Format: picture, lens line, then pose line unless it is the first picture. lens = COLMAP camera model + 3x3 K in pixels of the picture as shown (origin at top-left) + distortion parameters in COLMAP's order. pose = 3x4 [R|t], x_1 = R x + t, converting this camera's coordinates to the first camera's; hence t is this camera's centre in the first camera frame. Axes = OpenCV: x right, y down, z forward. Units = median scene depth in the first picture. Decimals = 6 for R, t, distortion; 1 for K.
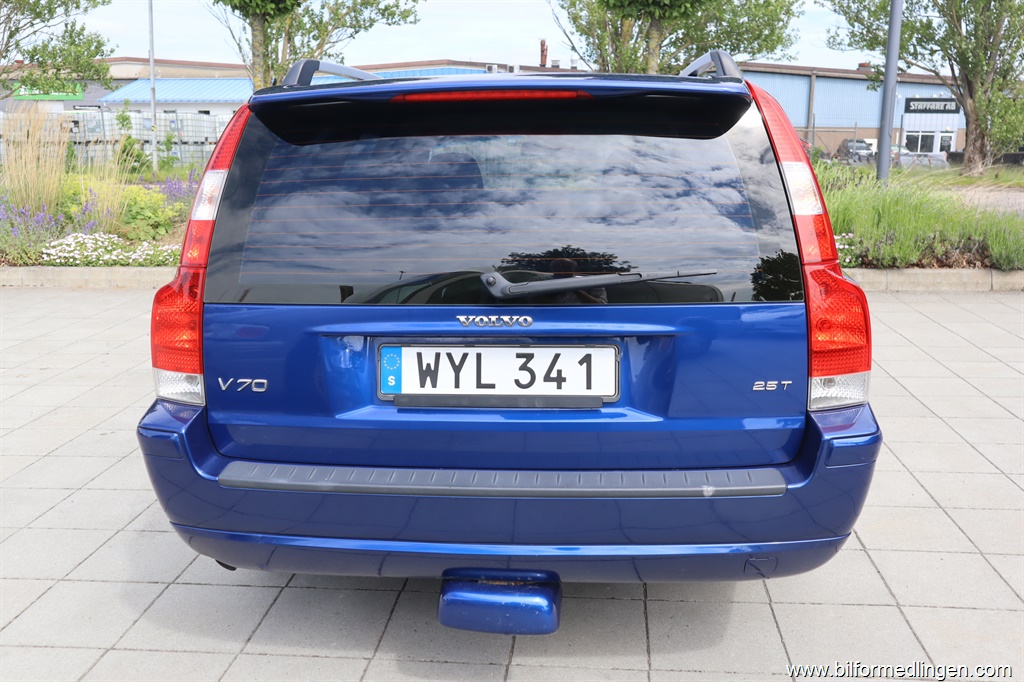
lens RADIAL K [[936.2, 0, 526.8], [0, 936.2, 335.3], [0, 0, 1]] dist [-0.022652, -0.002214]
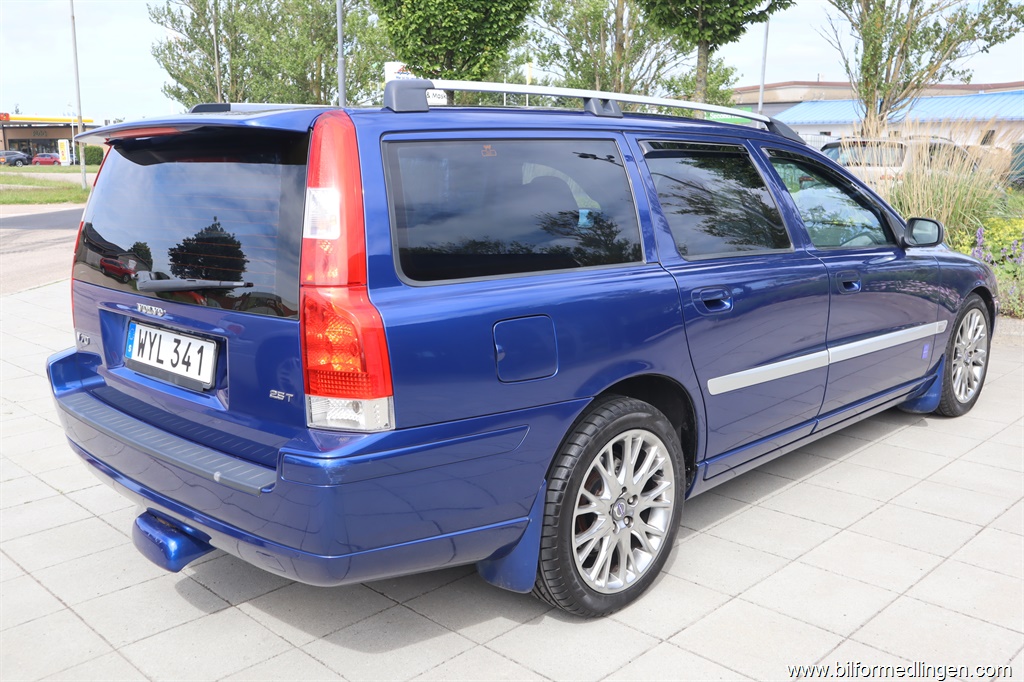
lens RADIAL K [[936.2, 0, 526.8], [0, 936.2, 335.3], [0, 0, 1]] dist [-0.022652, -0.002214]
pose [[0.765546, 0.117881, -0.632490, 1.107356], [-0.131195, 0.991018, 0.025907, -0.076536], [0.629863, 0.063147, 0.774135, 0.335387]]
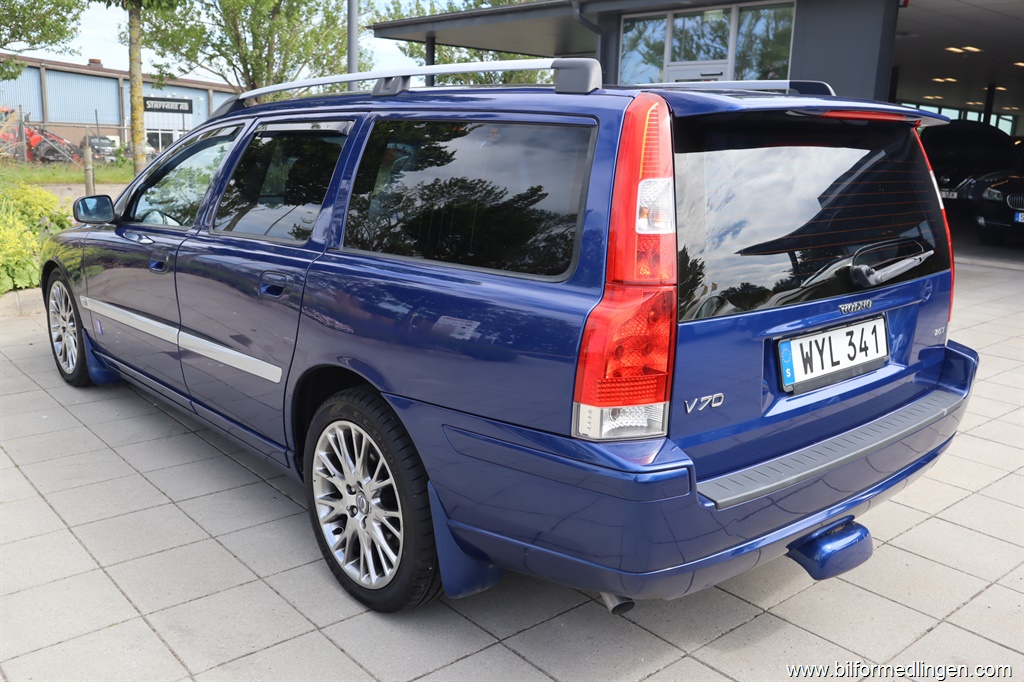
lens RADIAL K [[896.4, 0, 512.0], [0, 896.4, 341.0], [0, 0, 1]] dist [-0.008419, -0.001801]
pose [[0.696024, -0.134164, 0.705372, -1.090001], [0.121926, 0.990205, 0.068030, -0.097119], [-0.707591, 0.038653, 0.705565, 0.493804]]
